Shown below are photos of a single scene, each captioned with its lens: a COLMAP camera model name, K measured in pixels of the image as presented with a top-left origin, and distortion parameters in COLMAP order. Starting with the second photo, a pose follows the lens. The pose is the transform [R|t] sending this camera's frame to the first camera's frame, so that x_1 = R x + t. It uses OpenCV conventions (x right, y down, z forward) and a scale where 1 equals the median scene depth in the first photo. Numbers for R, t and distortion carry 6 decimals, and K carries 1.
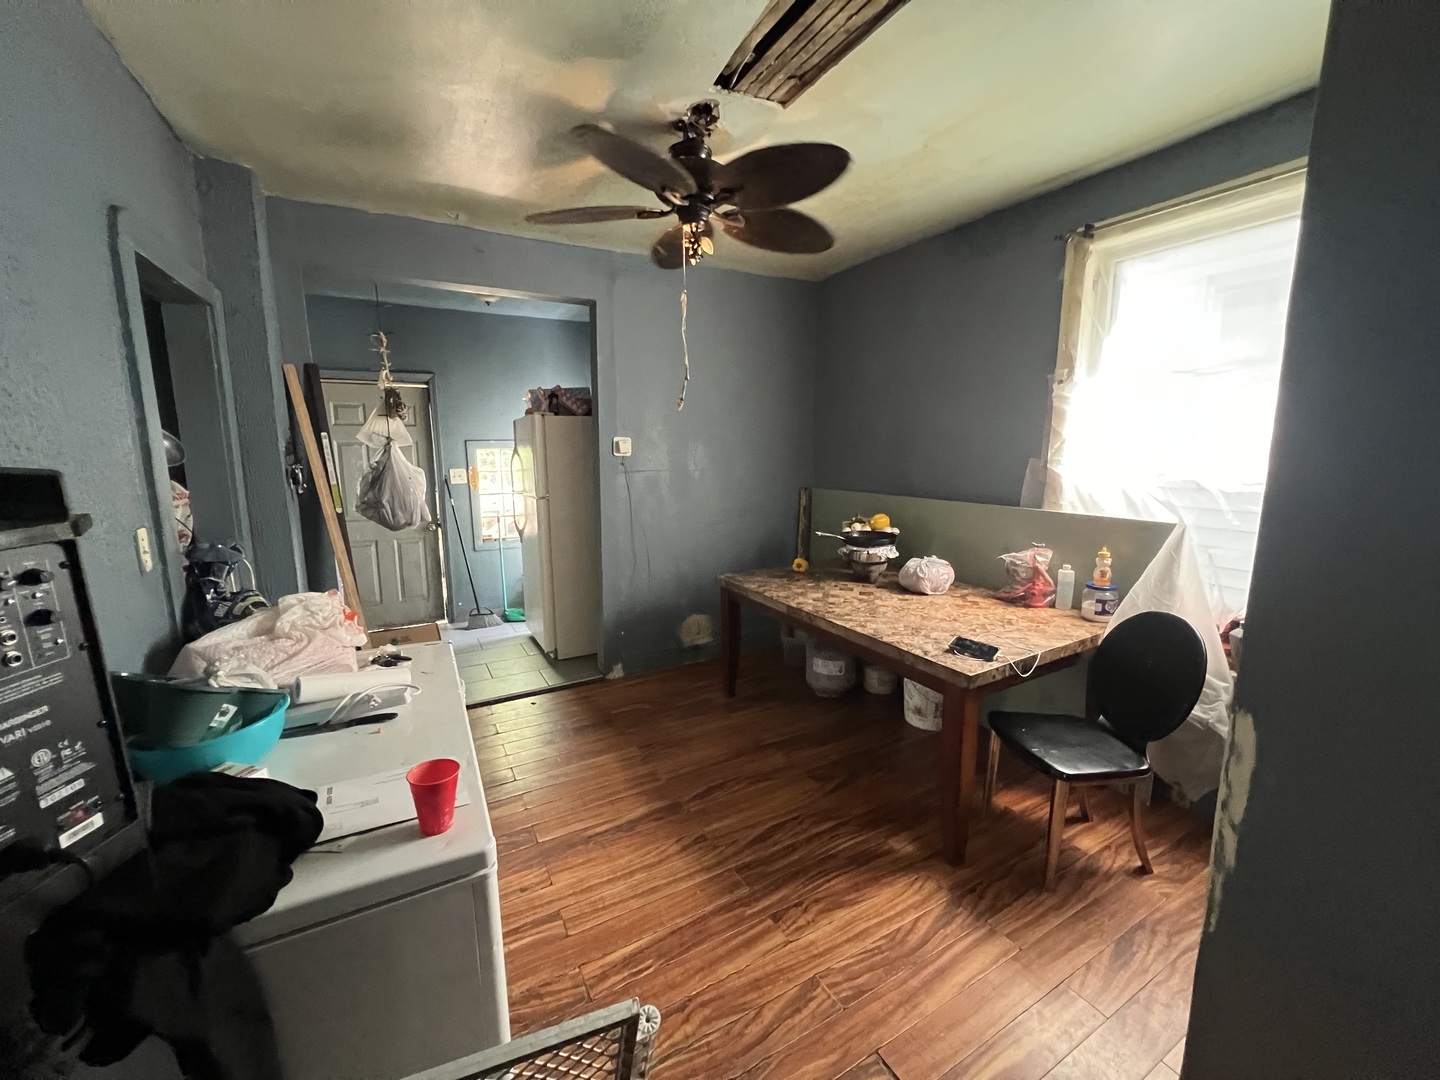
lens RADIAL K [[575.5, 0, 721.8], [0, 575.5, 536.9], [0, 0, 1]] dist [-0.006737, 0.000419]
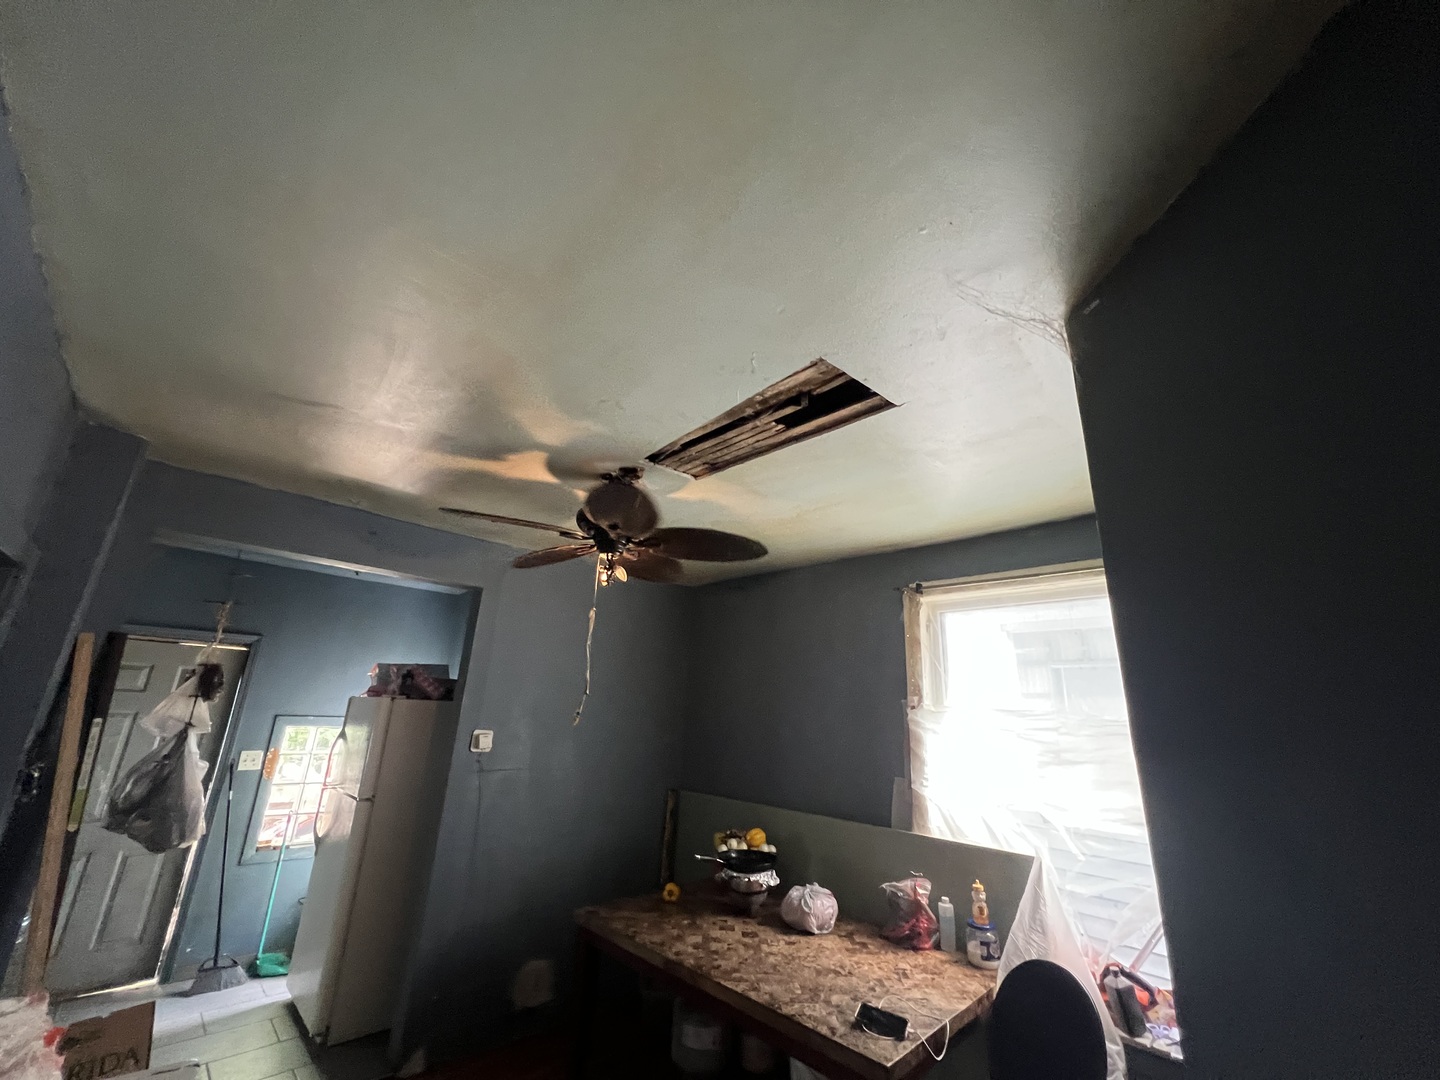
lens RADIAL K [[572.5, 0, 720.4], [0, 572.5, 539.8], [0, 0, 1]] dist [-0.000926, -0.000125]
pose [[0.963789, 0.124383, 0.235882, -0.082924], [-0.009054, 0.899309, -0.437219, -0.067035], [-0.266514, 0.419251, 0.867870, -0.021107]]
